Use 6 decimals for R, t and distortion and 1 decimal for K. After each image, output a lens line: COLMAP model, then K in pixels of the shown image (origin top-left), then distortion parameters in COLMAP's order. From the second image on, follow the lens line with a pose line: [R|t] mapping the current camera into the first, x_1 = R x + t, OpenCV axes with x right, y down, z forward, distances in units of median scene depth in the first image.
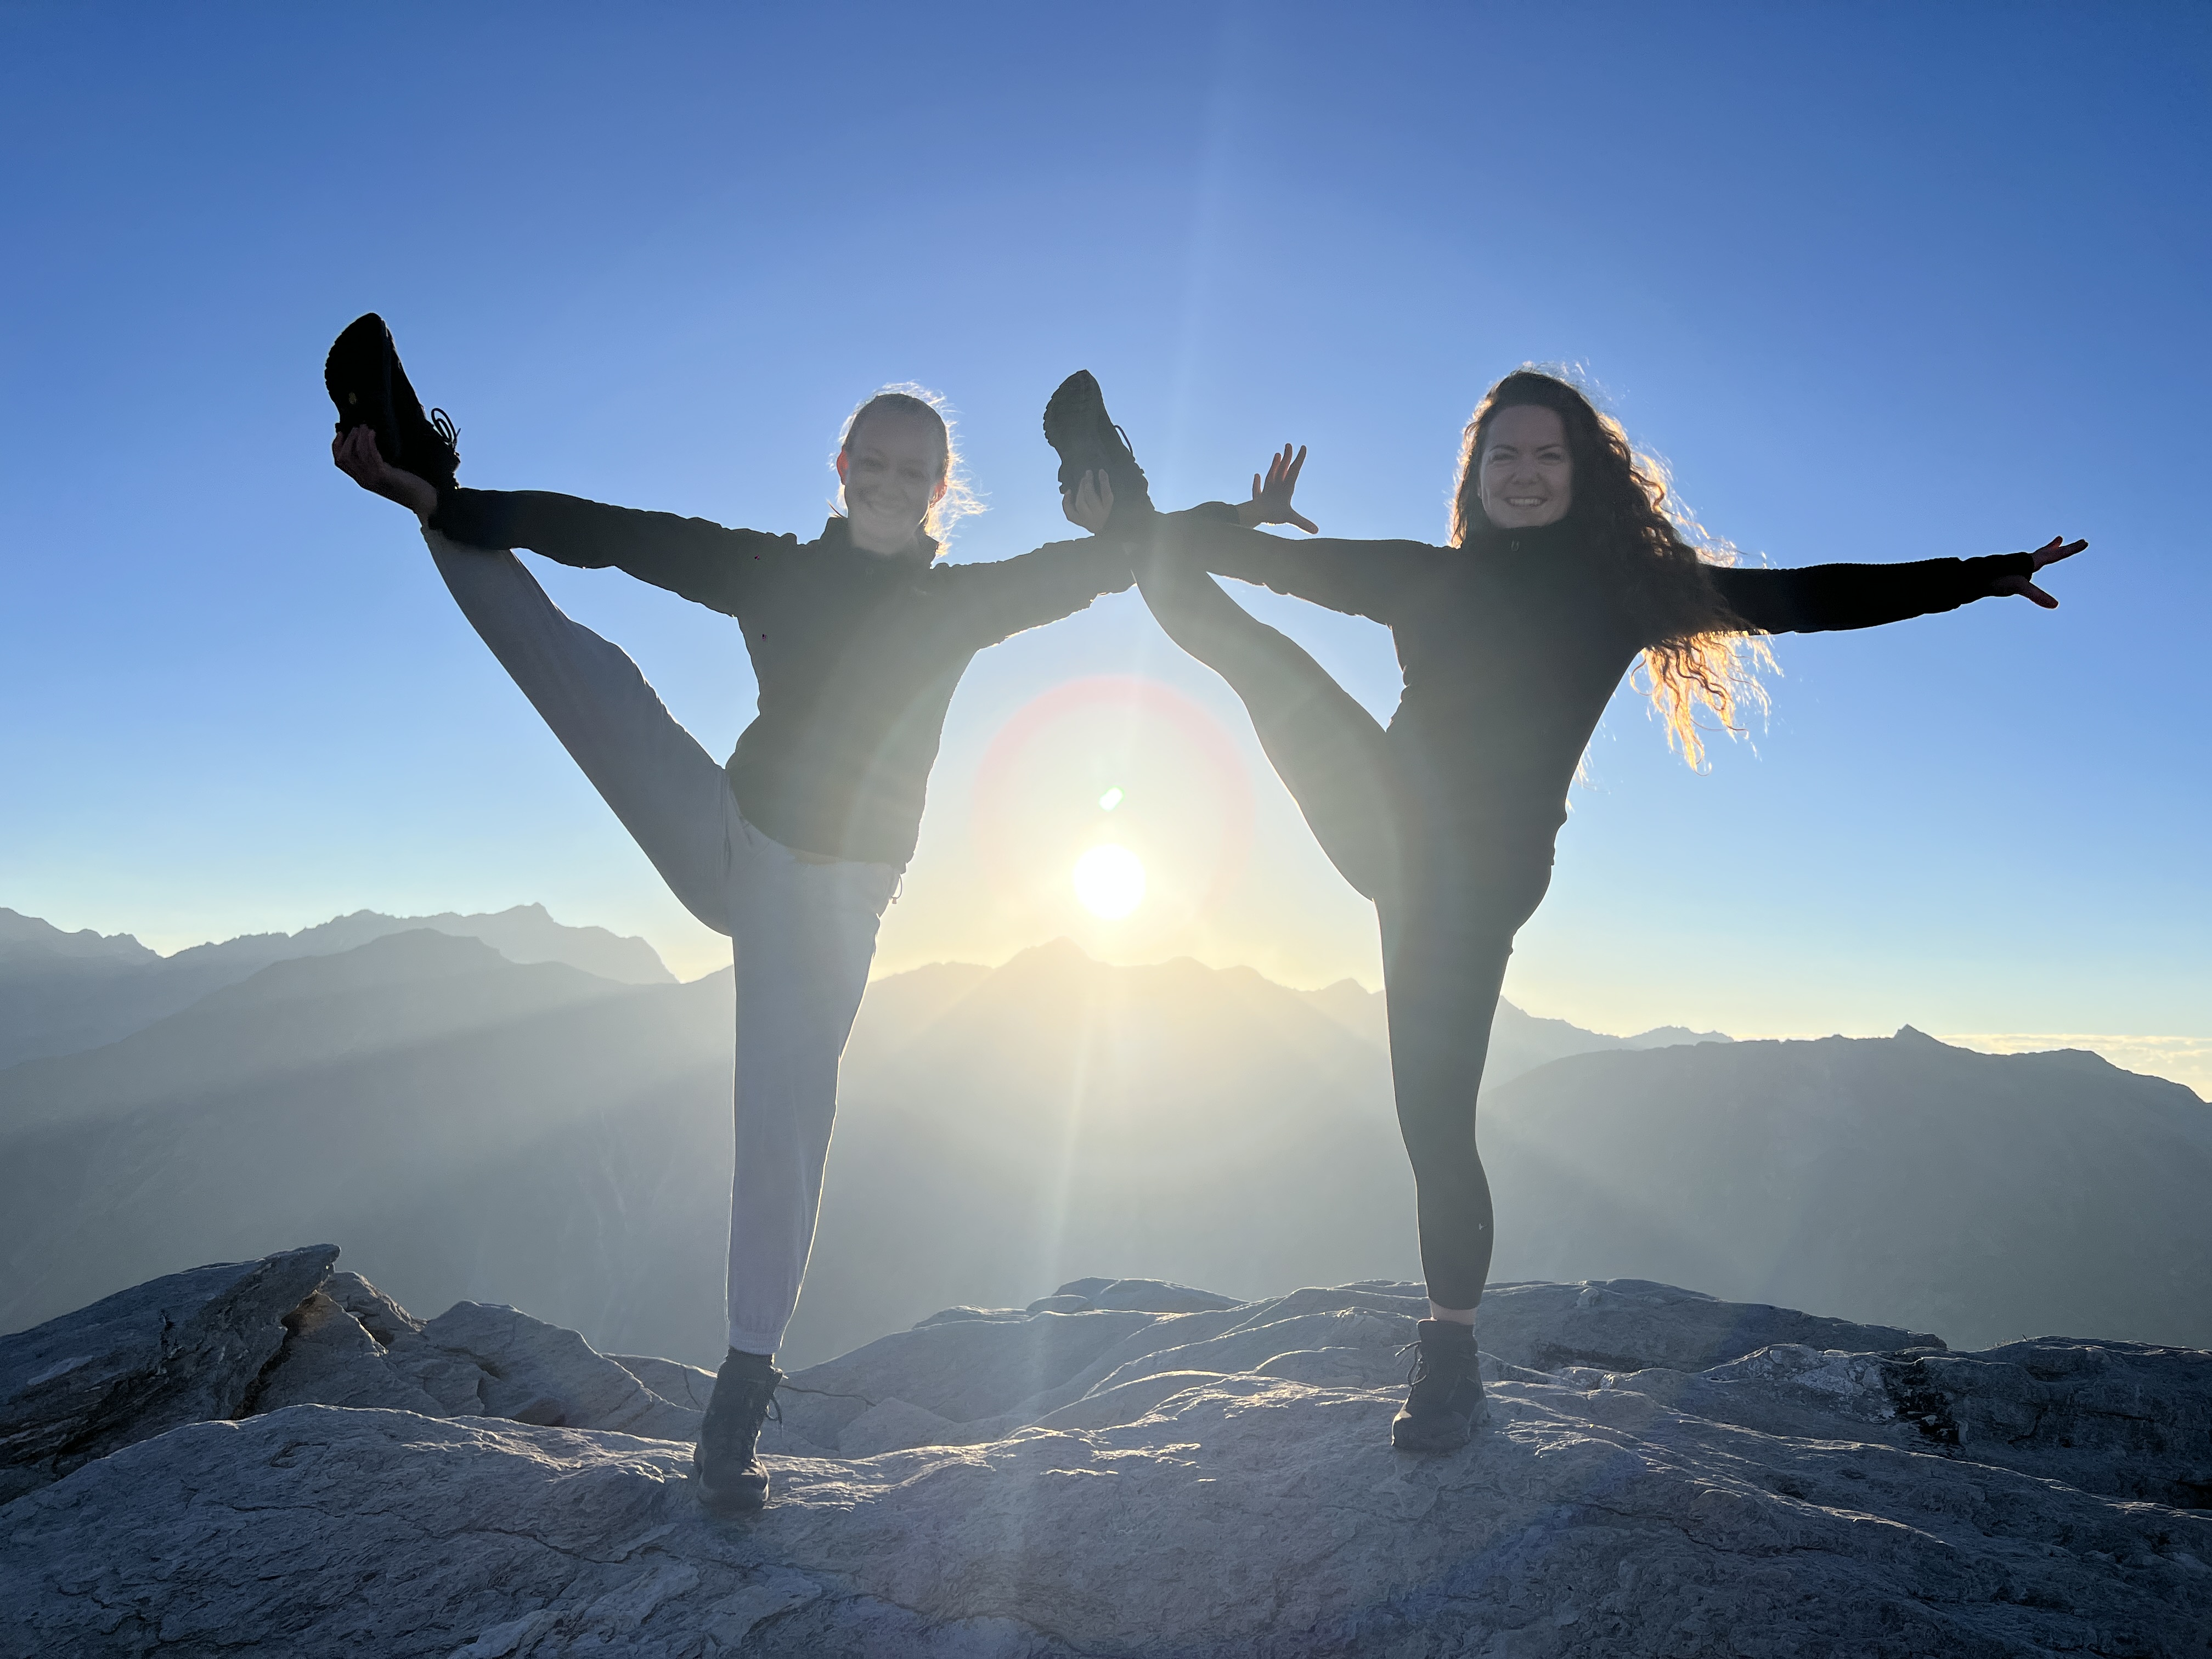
lens RADIAL K [[1655.0, 0, 1106.0], [0, 1655.0, 829.5], [0, 0, 1]] dist [0.058362, -0.063481]
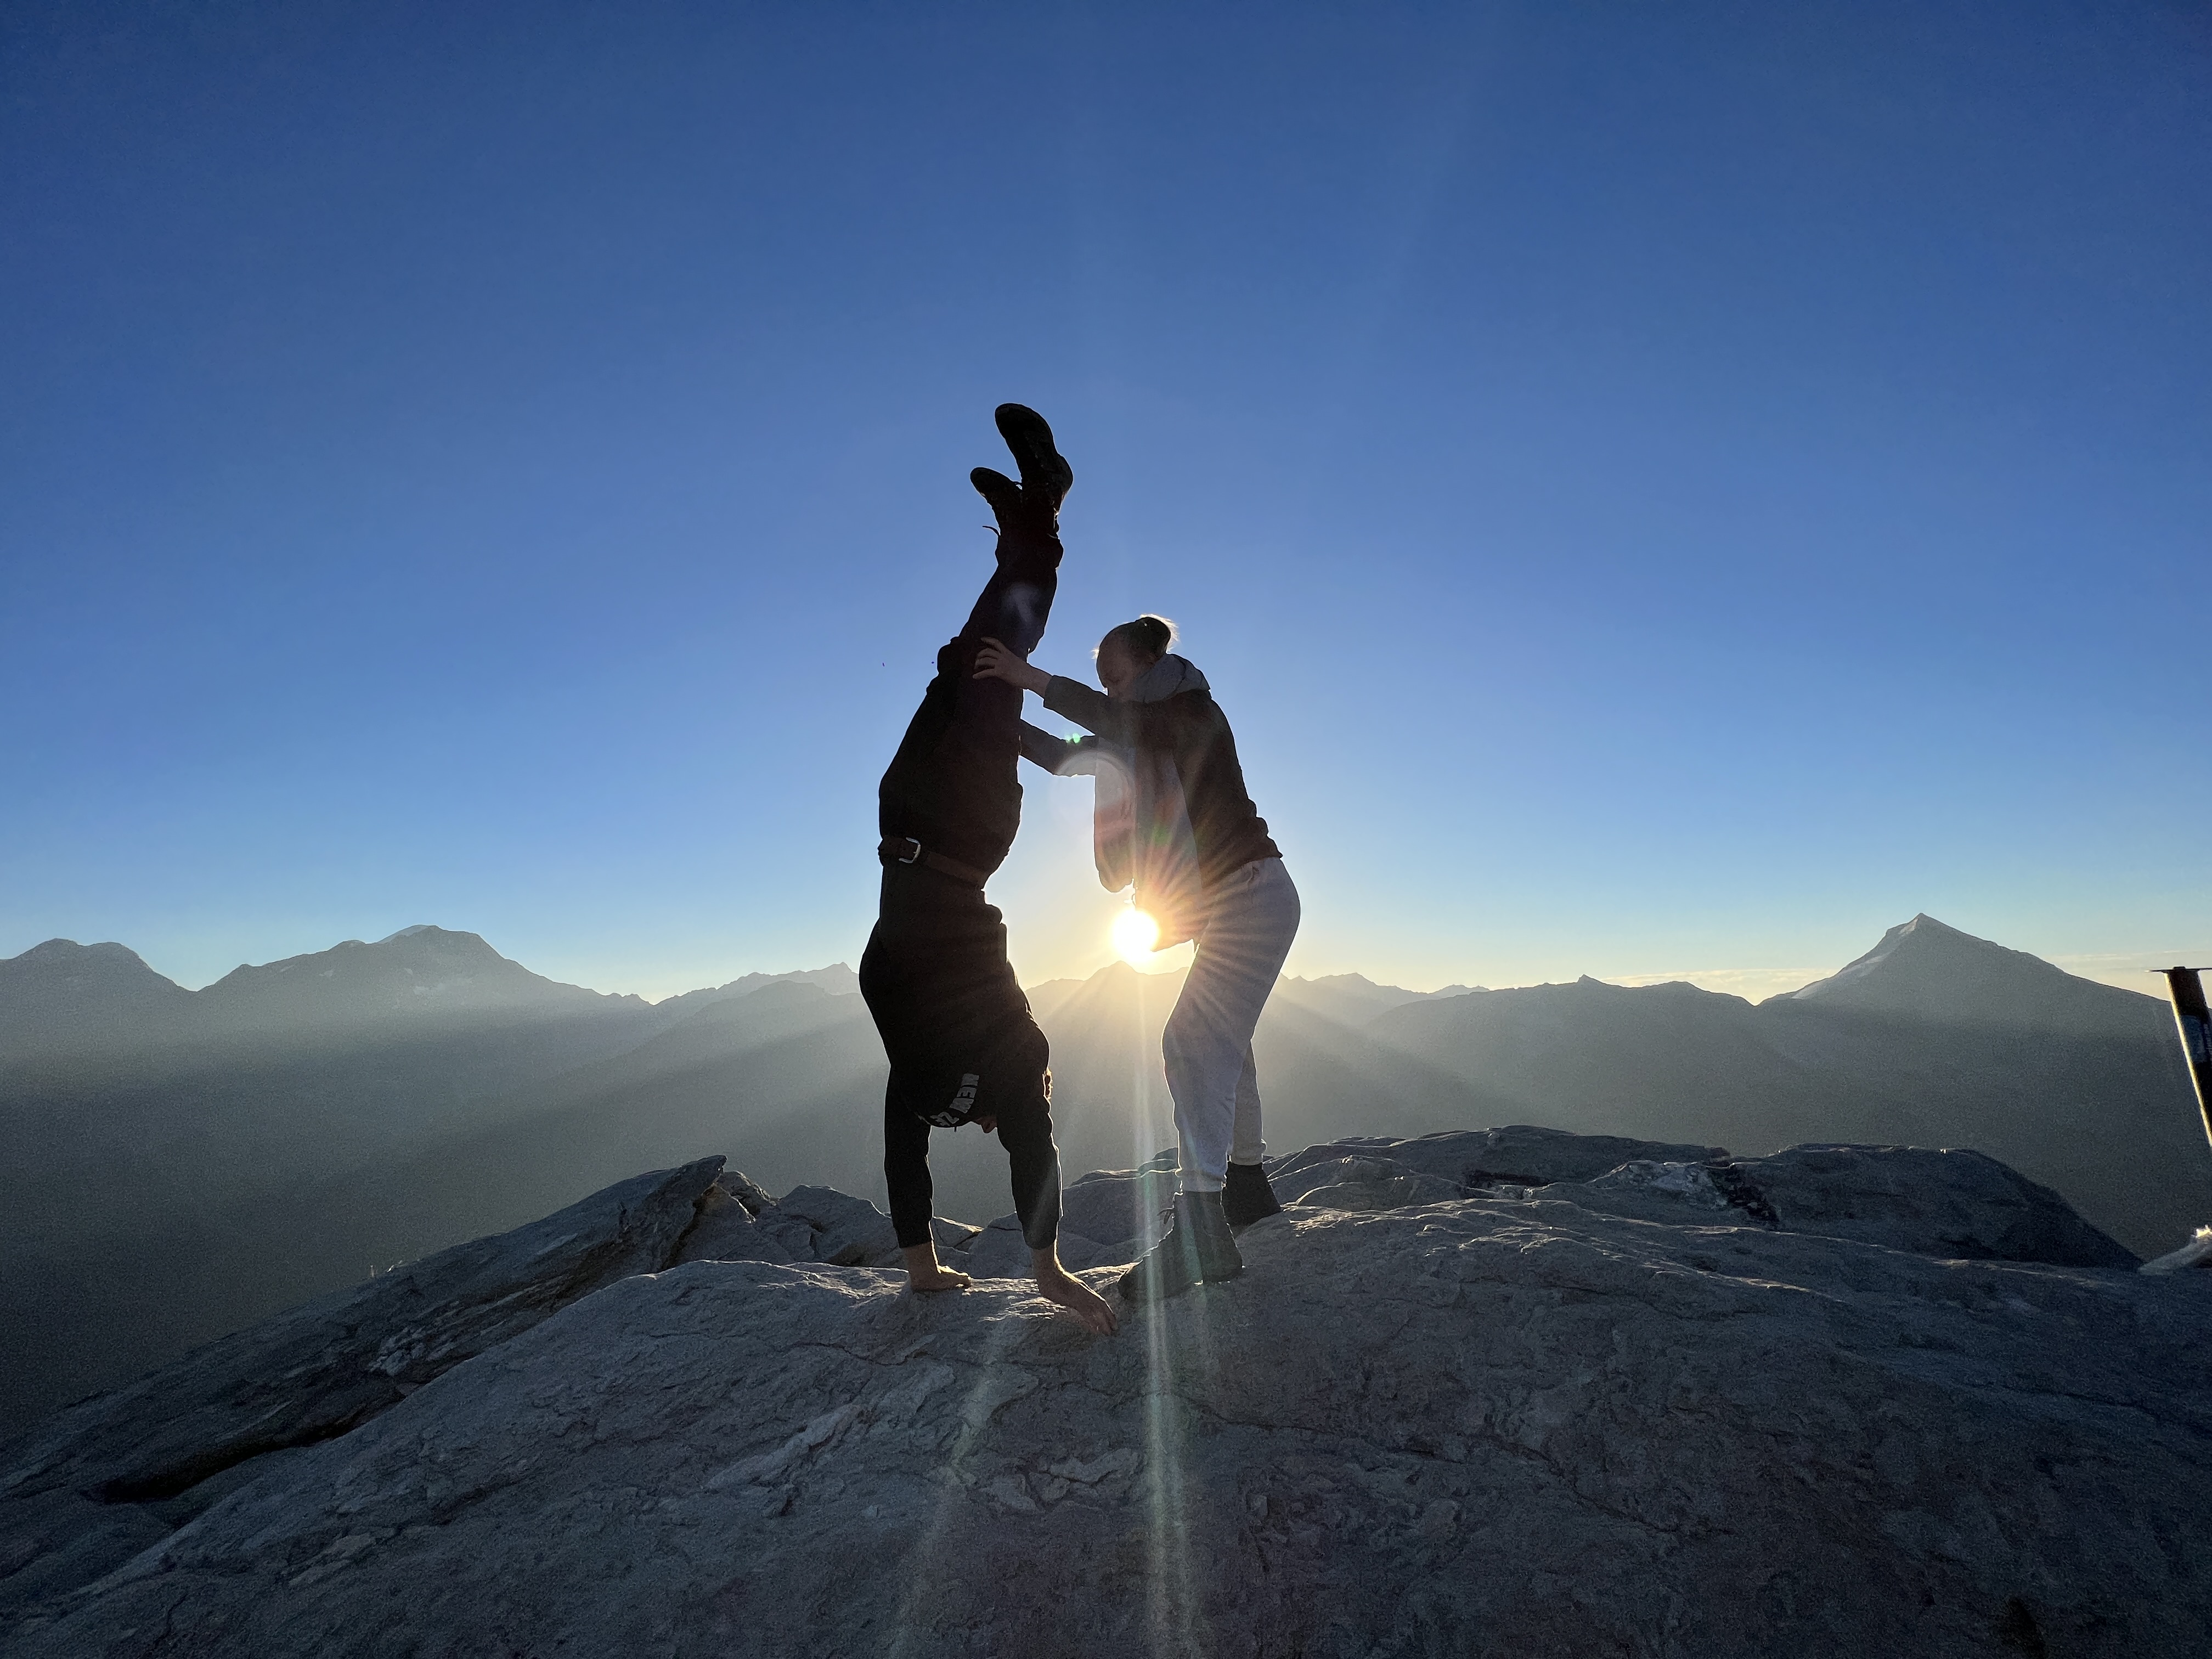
lens RADIAL K [[883.1, 0, 1100.4], [0, 883.1, 825.6], [0, 0, 1]] dist [-0.000314, -0.000137]
pose [[0.996226, -0.078633, -0.036750, -0.043911], [0.075154, 0.993282, -0.087997, 0.043071], [0.043423, 0.084903, 0.995443, 0.174268]]
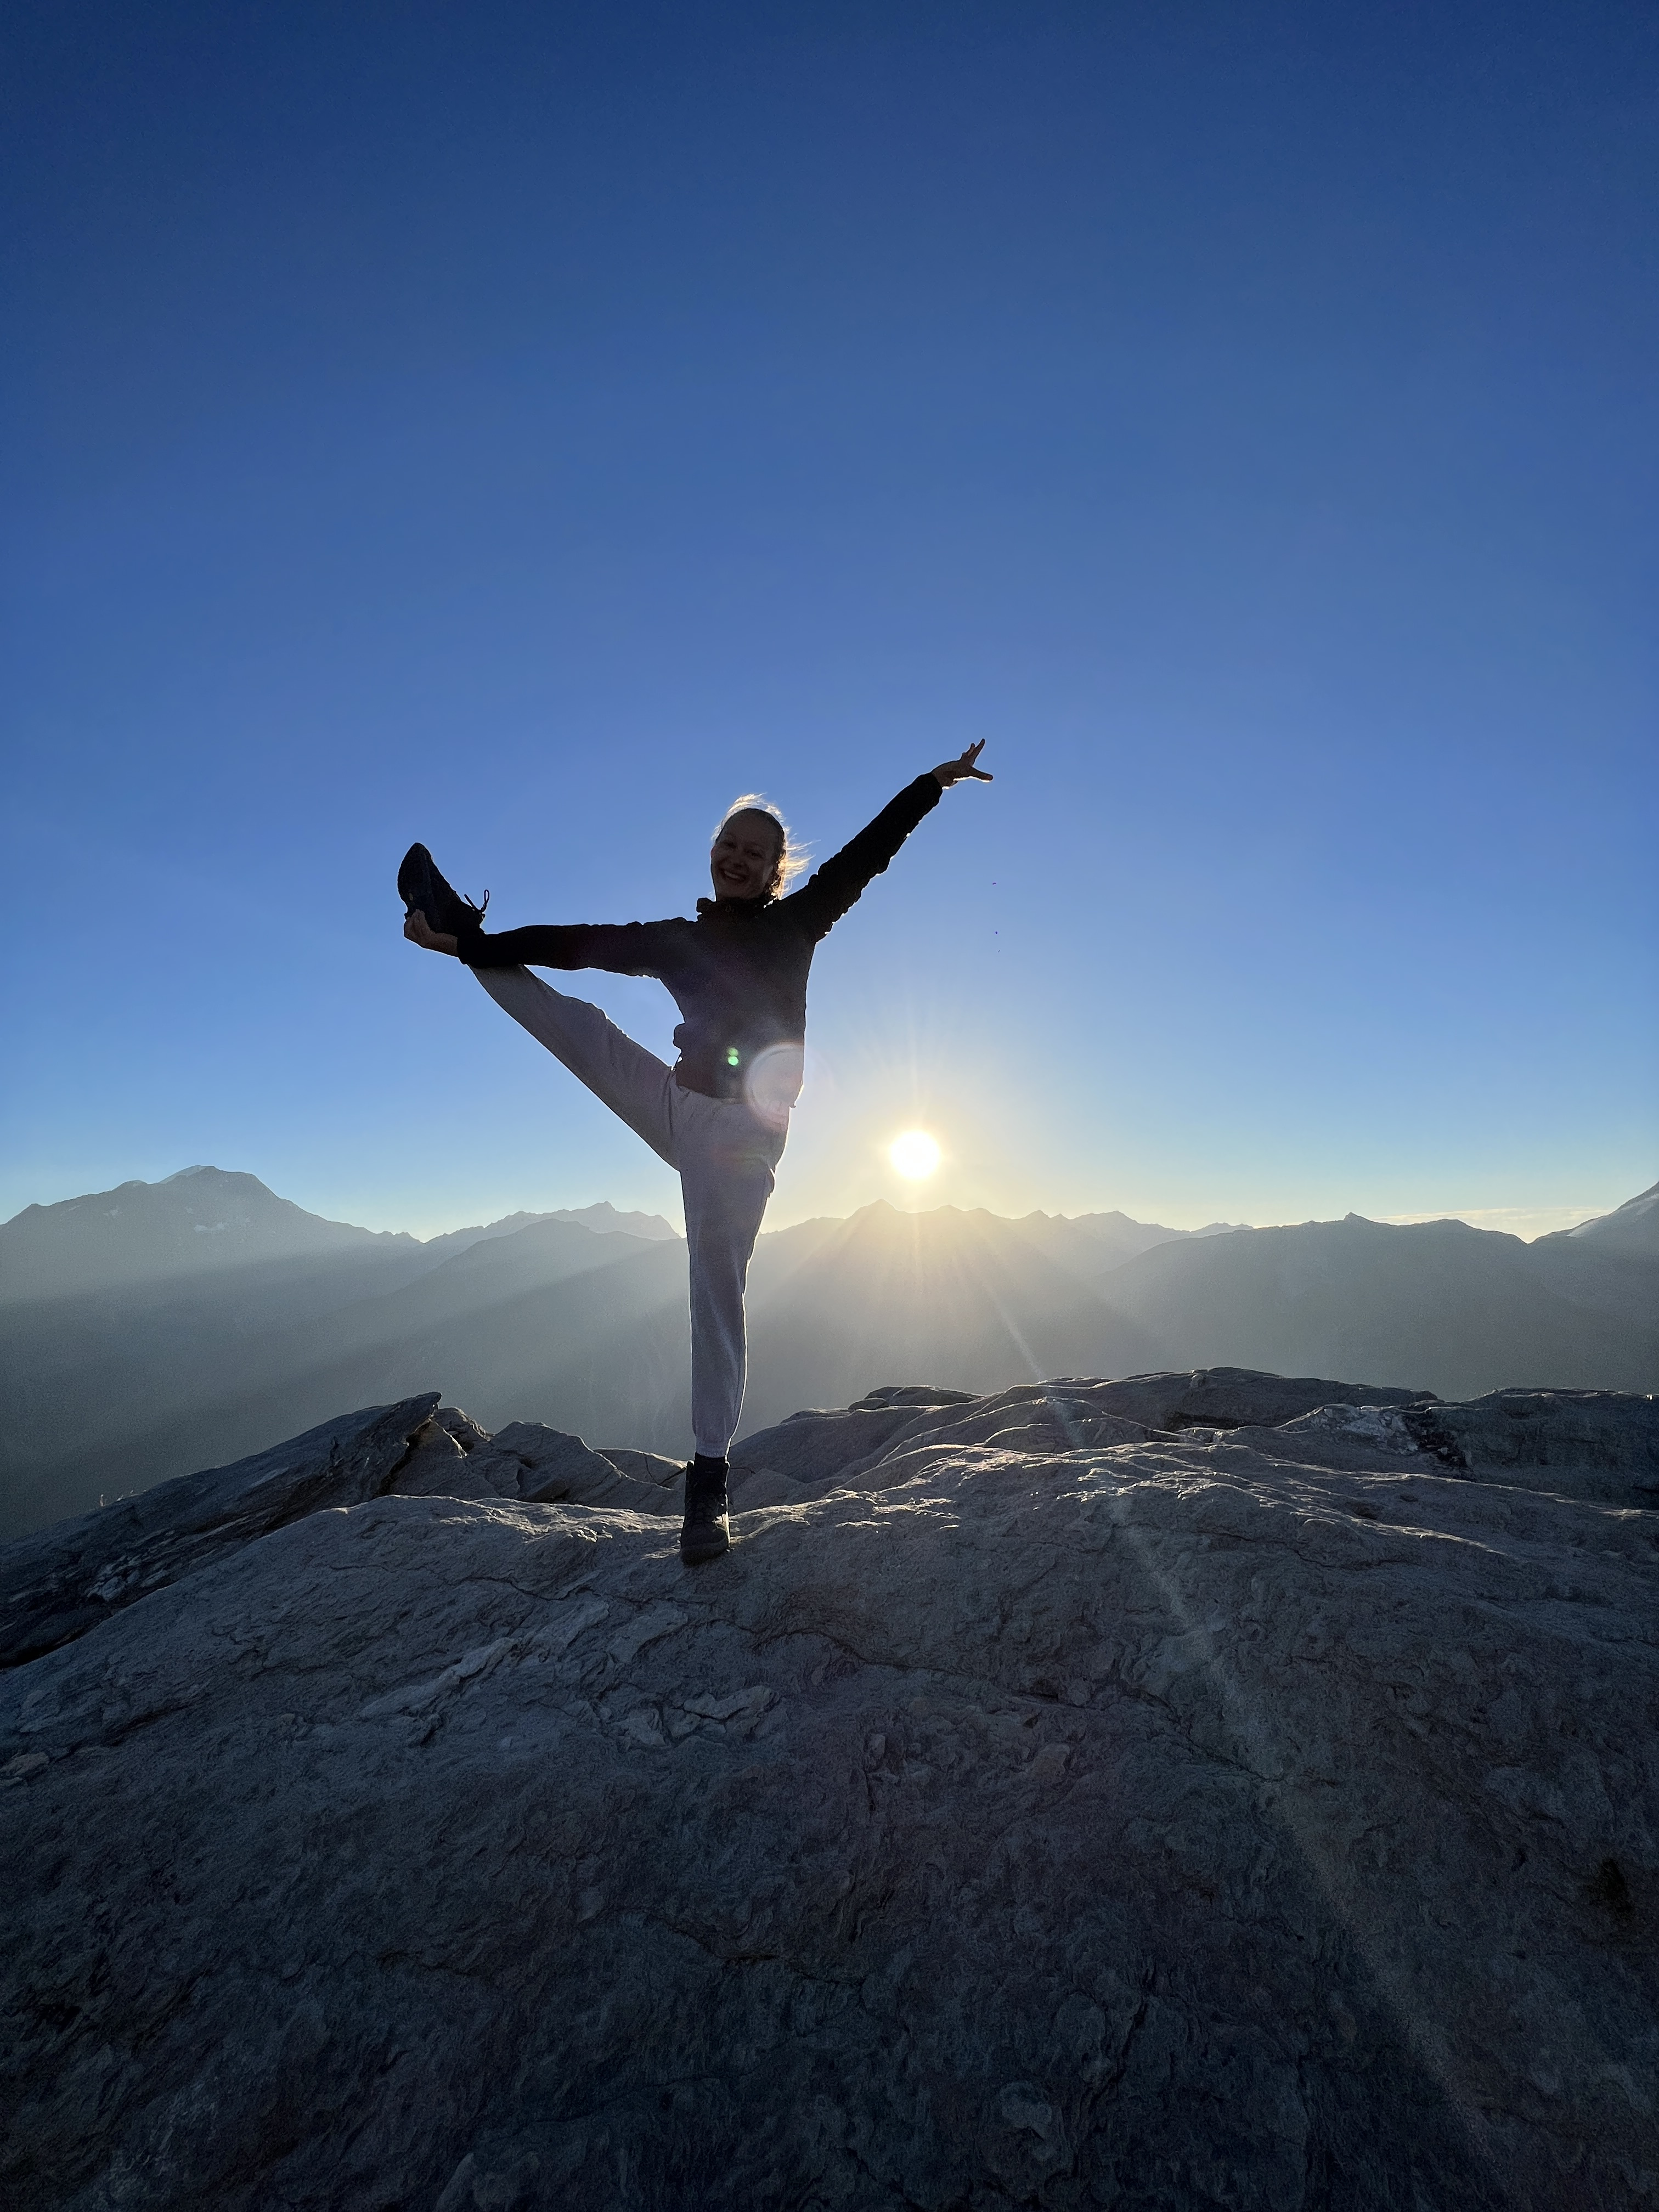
lens RADIAL K [[883.1, 0, 829.8], [0, 883.1, 1100.6], [0, 0, 1]] dist [-0.000314, -0.000137]
pose [[0.993872, -0.082508, -0.073558, 0.040055], [0.078927, 0.995609, -0.050339, 0.046008], [0.077388, 0.044224, 0.996020, 0.189956]]
